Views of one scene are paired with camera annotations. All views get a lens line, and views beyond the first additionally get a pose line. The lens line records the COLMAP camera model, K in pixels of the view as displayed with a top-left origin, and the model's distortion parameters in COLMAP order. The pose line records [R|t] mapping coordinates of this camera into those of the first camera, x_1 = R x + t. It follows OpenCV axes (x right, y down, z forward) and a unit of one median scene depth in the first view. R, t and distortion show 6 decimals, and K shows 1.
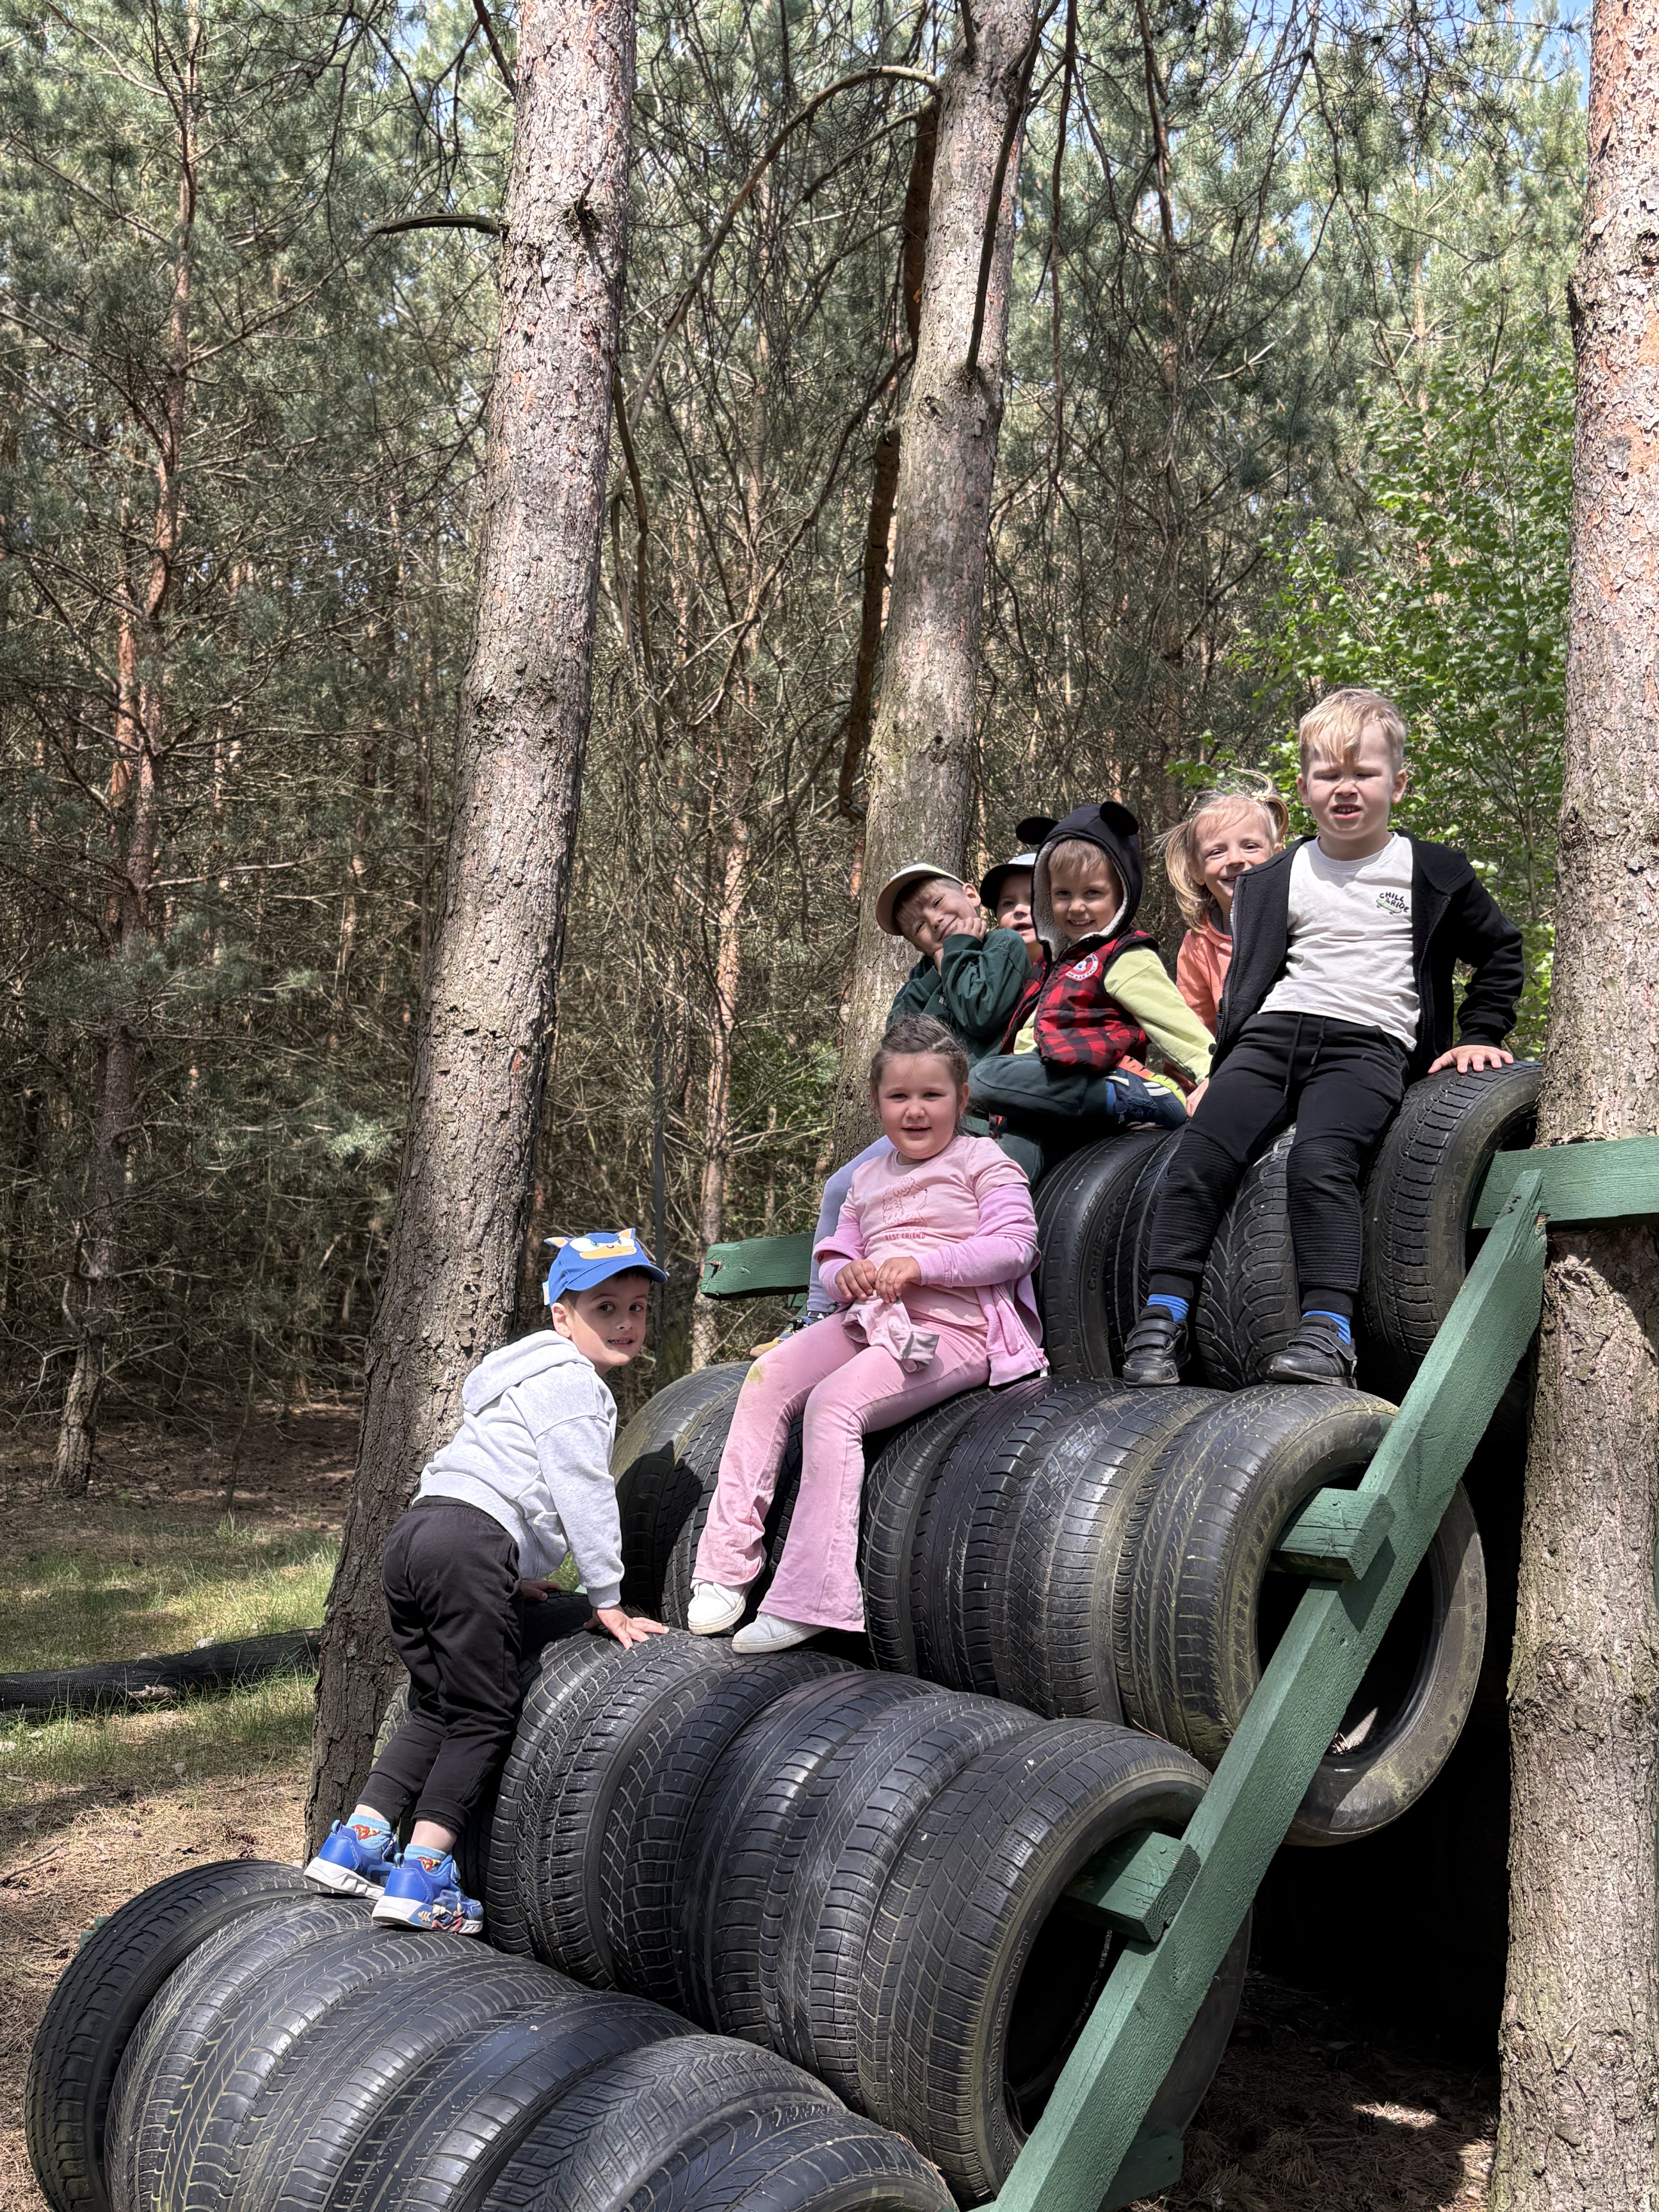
lens RADIAL K [[2243.6, 0, 829.5], [0, 2243.6, 1106.0], [0, 0, 1]] dist [0.121397, -0.302661]
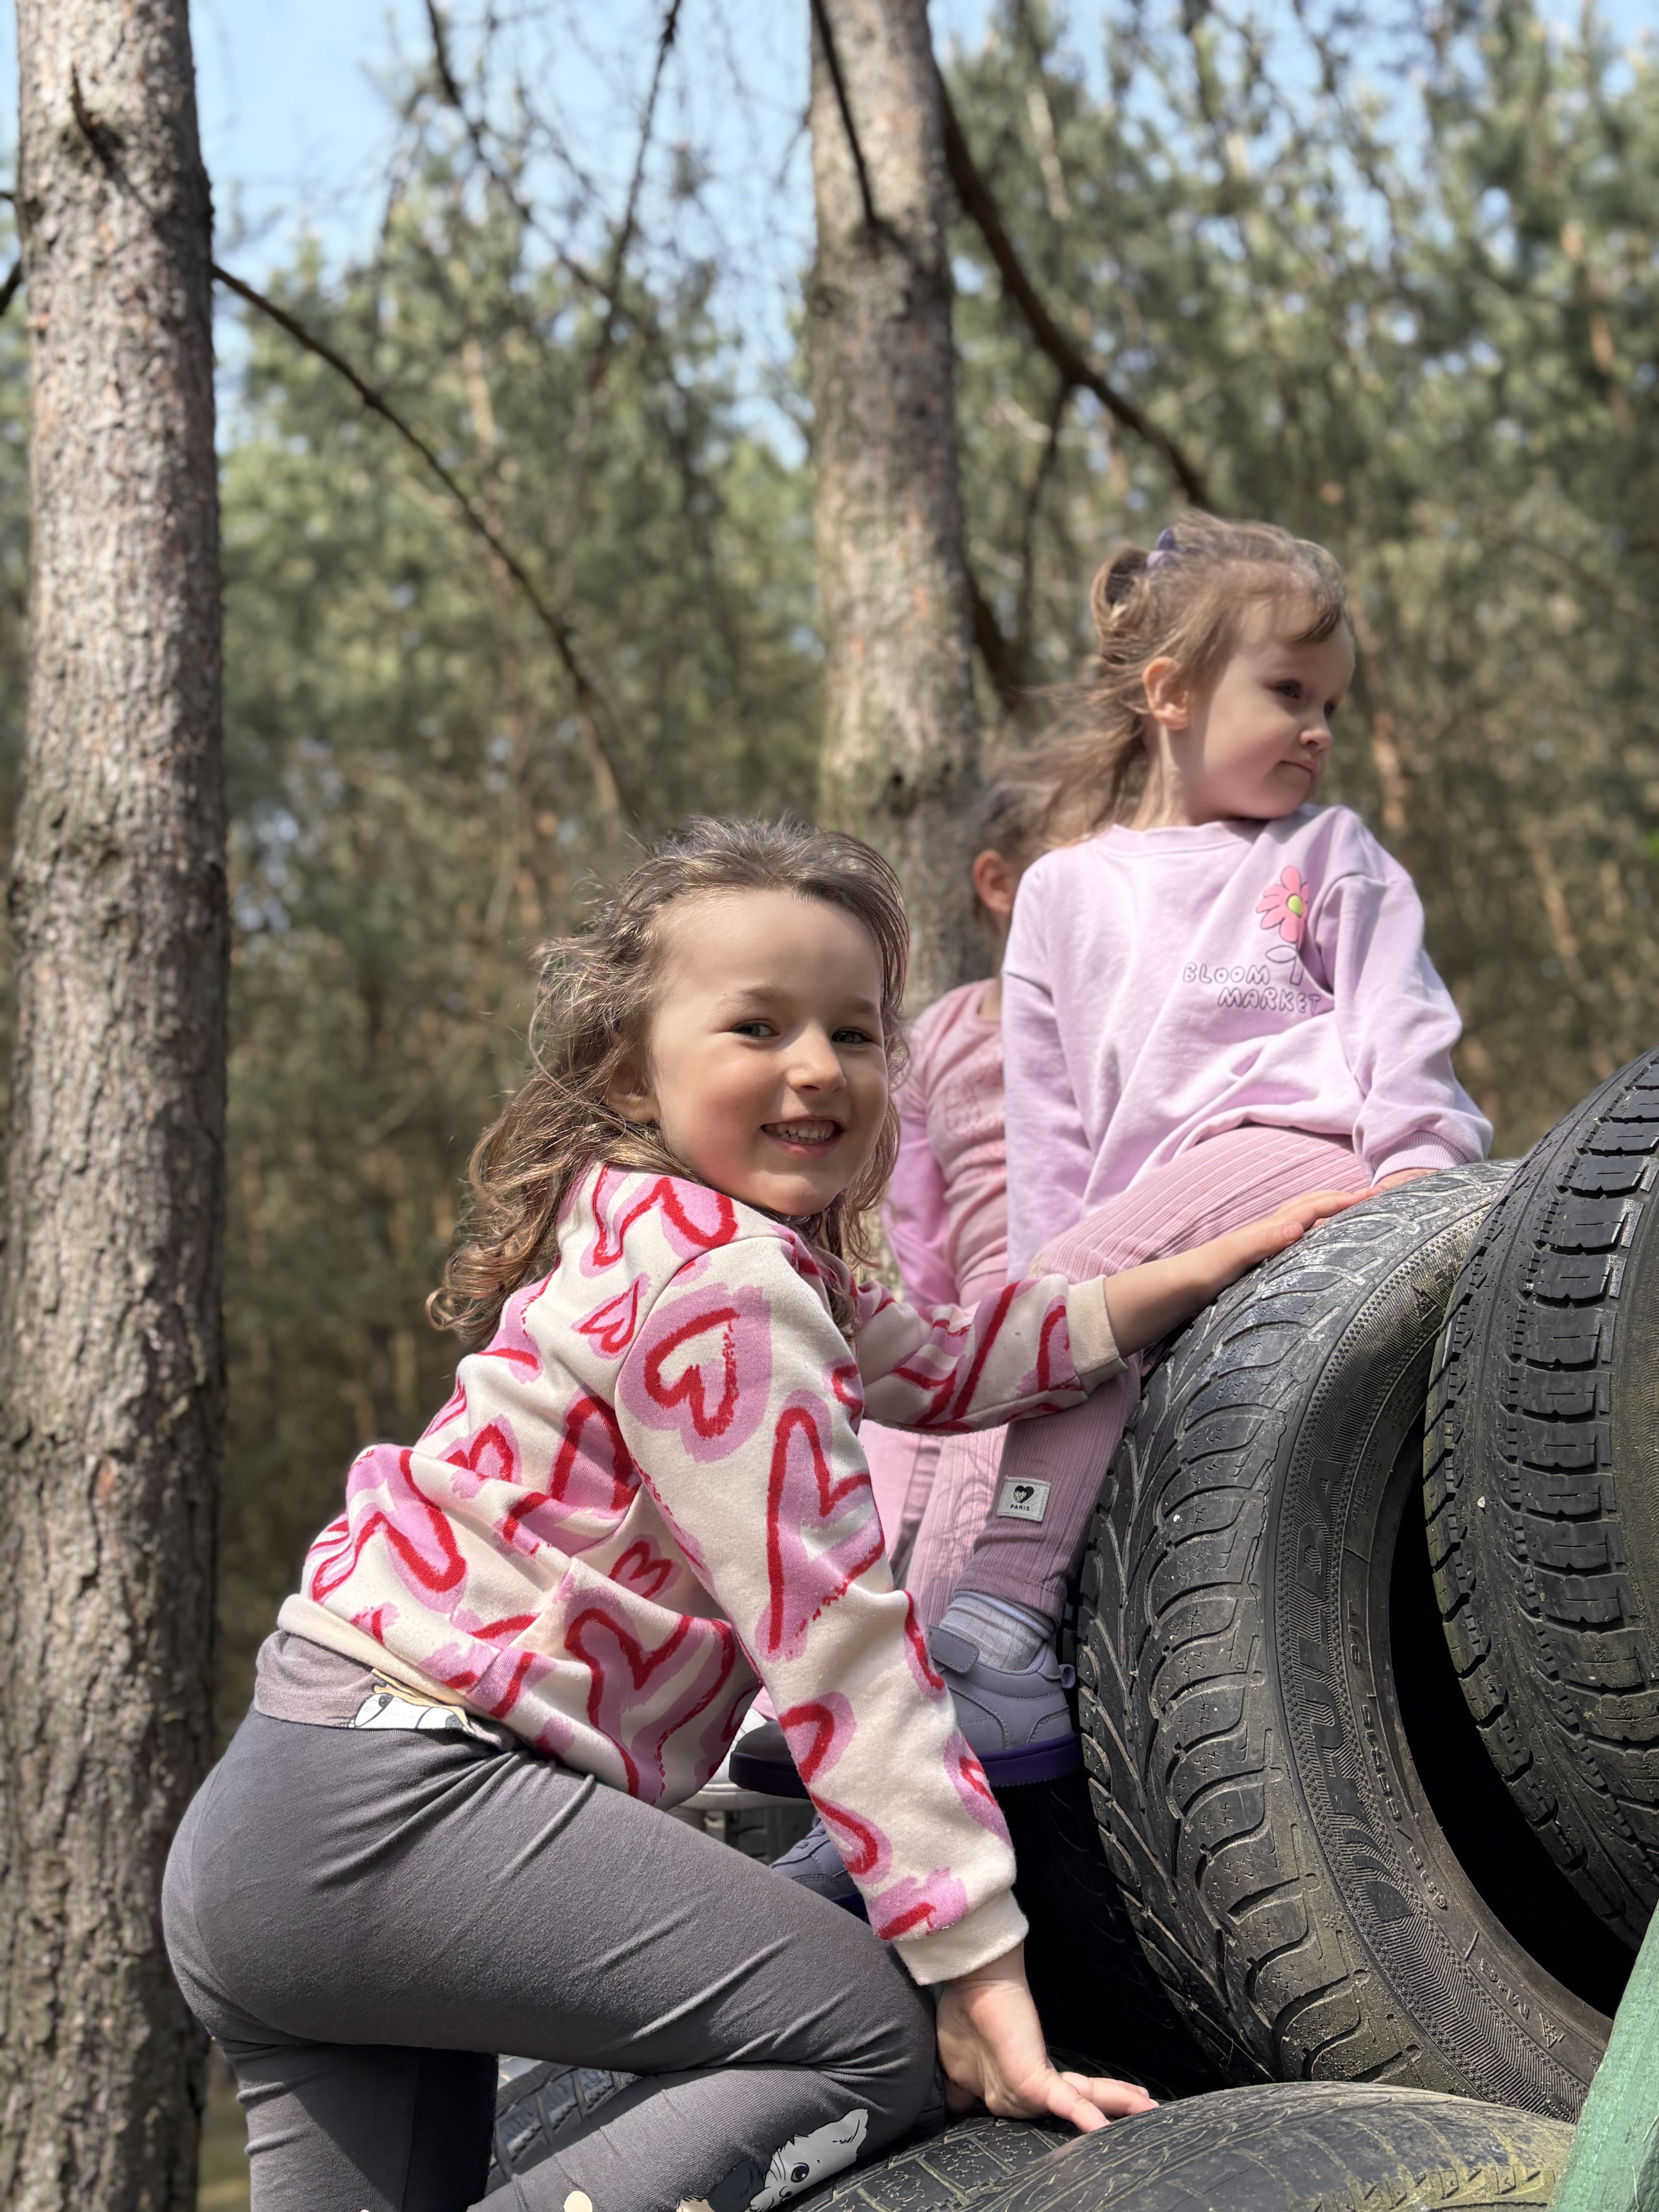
lens RADIAL K [[2288.4, 0, 829.5], [0, 2288.4, 1106.0], [0, 0, 1]] dist [0.019905, 0.024708]
pose [[0.924495, -0.240972, -0.295366, 0.211631], [0.187874, 0.962237, -0.196987, 0.036057], [0.331680, 0.126622, 0.934856, 0.511097]]
